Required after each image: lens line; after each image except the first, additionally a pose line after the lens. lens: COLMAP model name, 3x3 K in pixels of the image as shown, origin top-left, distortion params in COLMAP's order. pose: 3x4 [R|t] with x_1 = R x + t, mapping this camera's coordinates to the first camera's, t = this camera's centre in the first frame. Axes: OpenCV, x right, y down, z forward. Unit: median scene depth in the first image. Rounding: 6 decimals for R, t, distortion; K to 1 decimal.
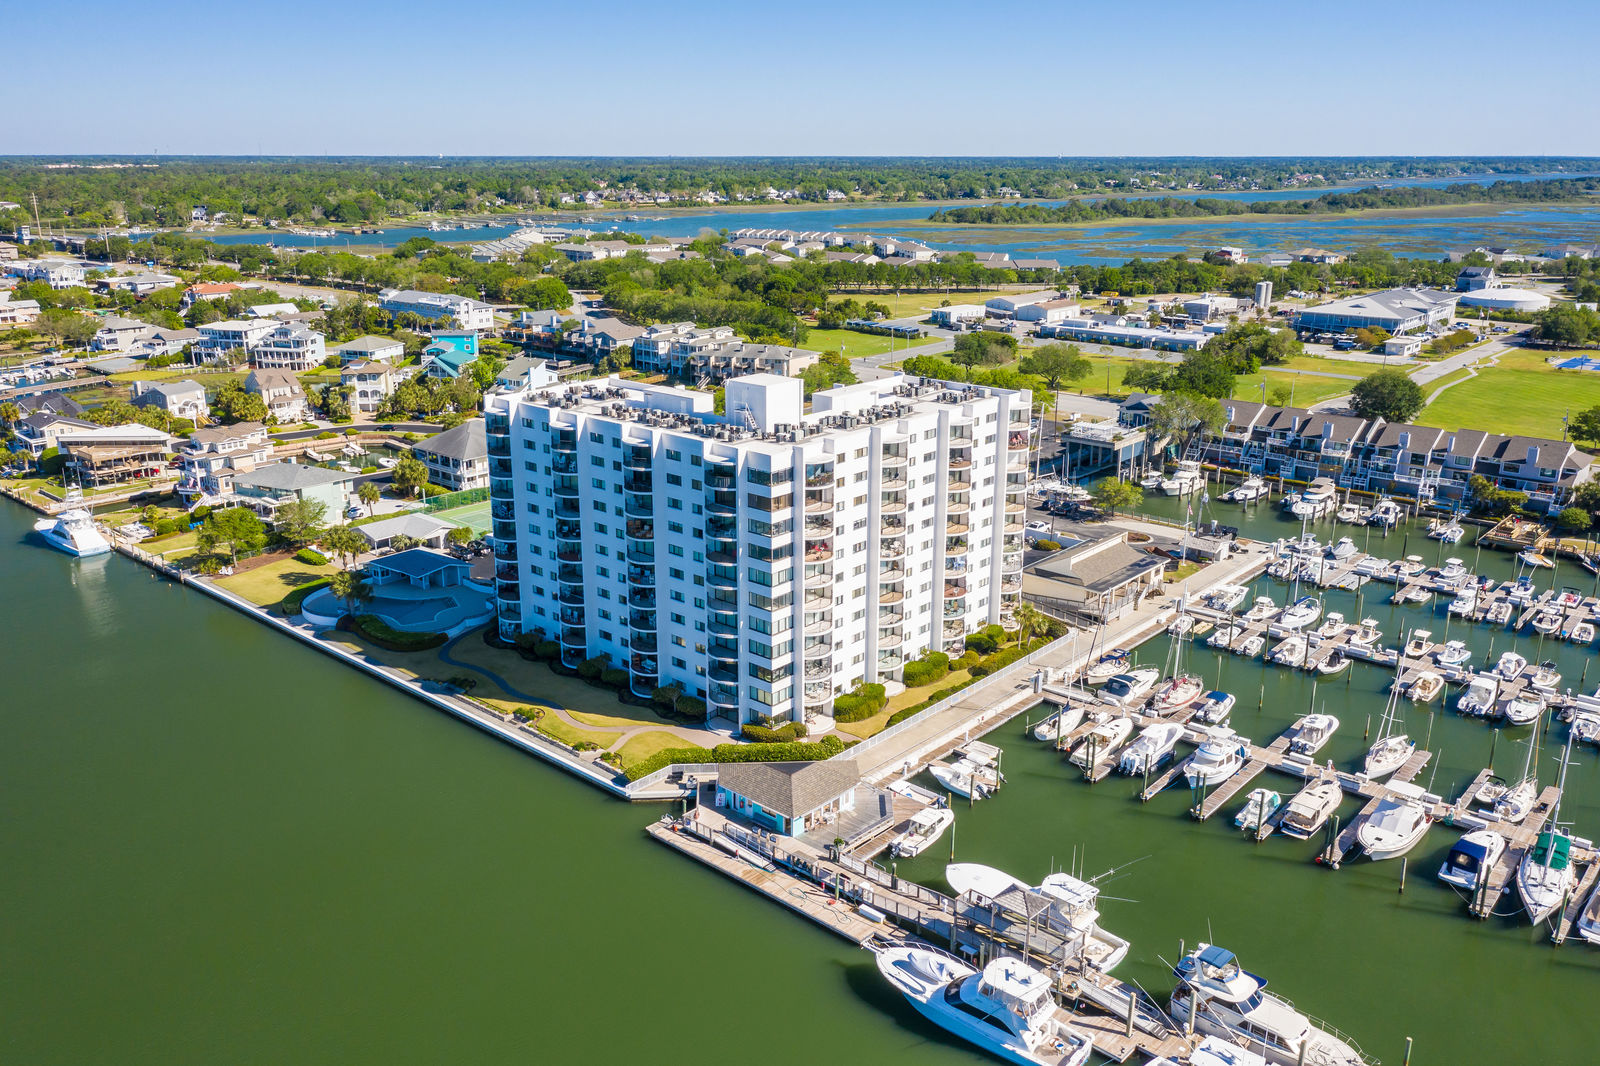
lens RADIAL K [[1260.6, 0, 800.0], [0, 1260.6, 533.0], [0, 0, 1]] dist [-0.015299, 0.008770]
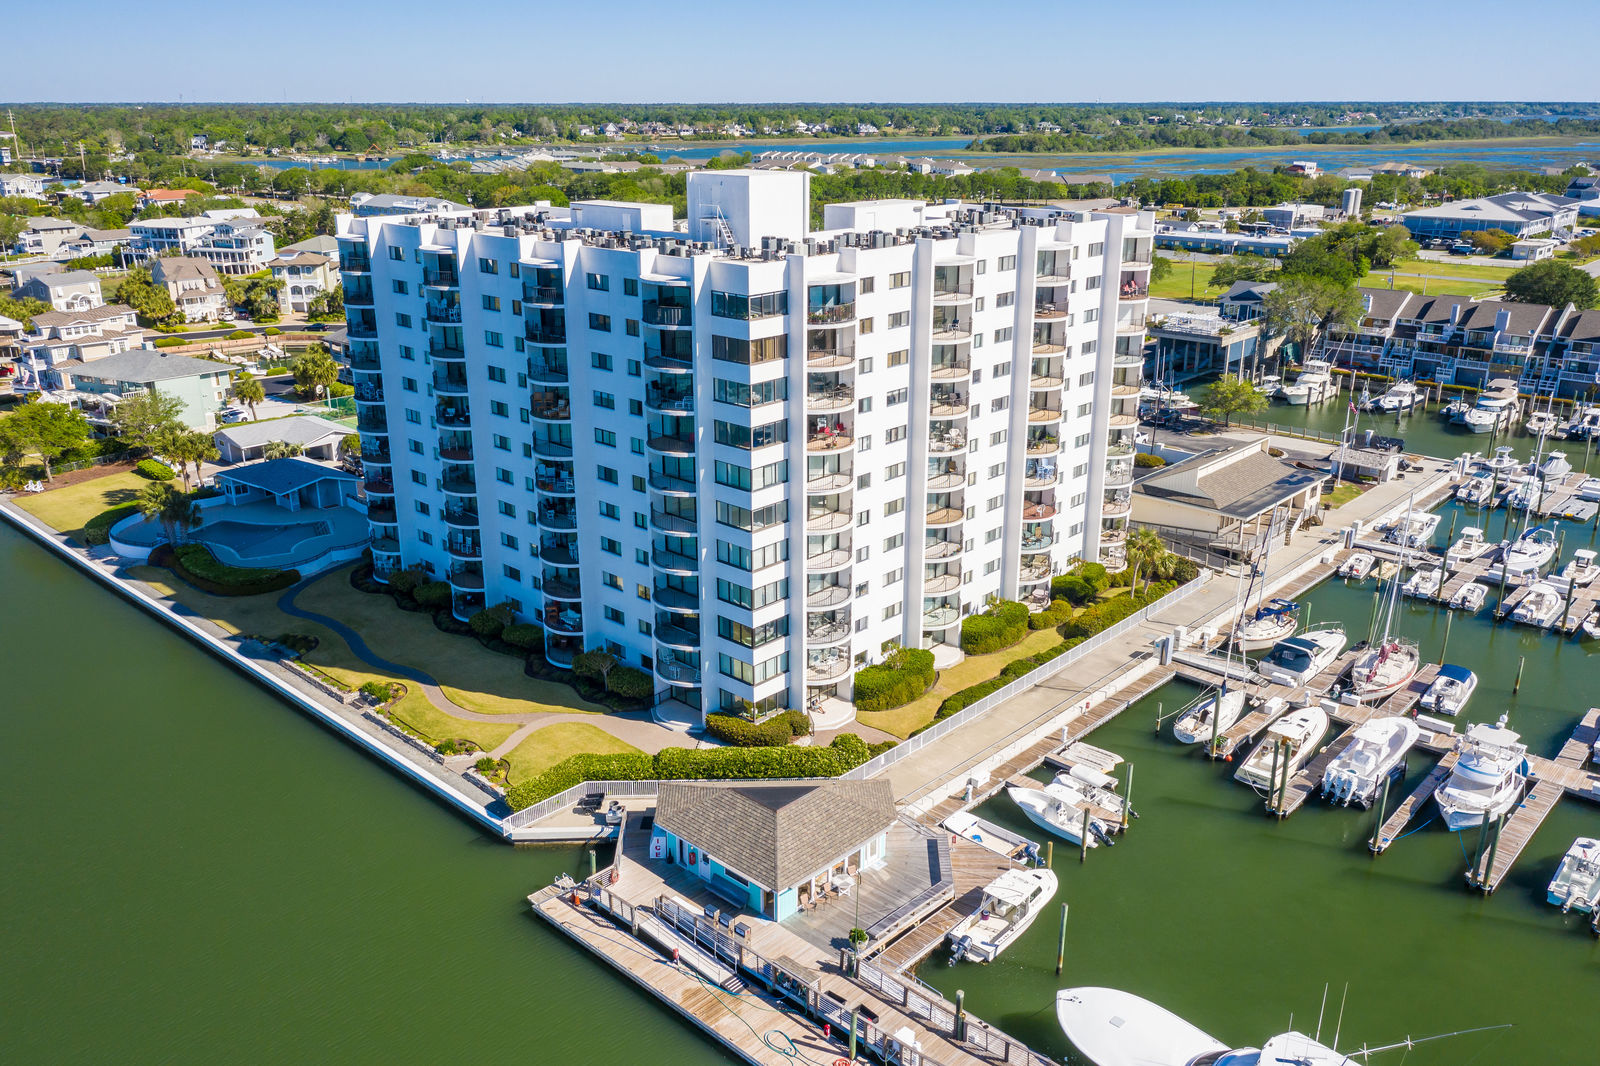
lens RADIAL K [[1260.6, 0, 800.0], [0, 1260.6, 533.0], [0, 0, 1]] dist [-0.015299, 0.008770]
pose [[0.999711, 0.005737, -0.023332, 0.012904], [-0.004868, 0.999299, 0.037116, 0.034233], [0.023529, -0.036991, 0.999039, 0.335527]]
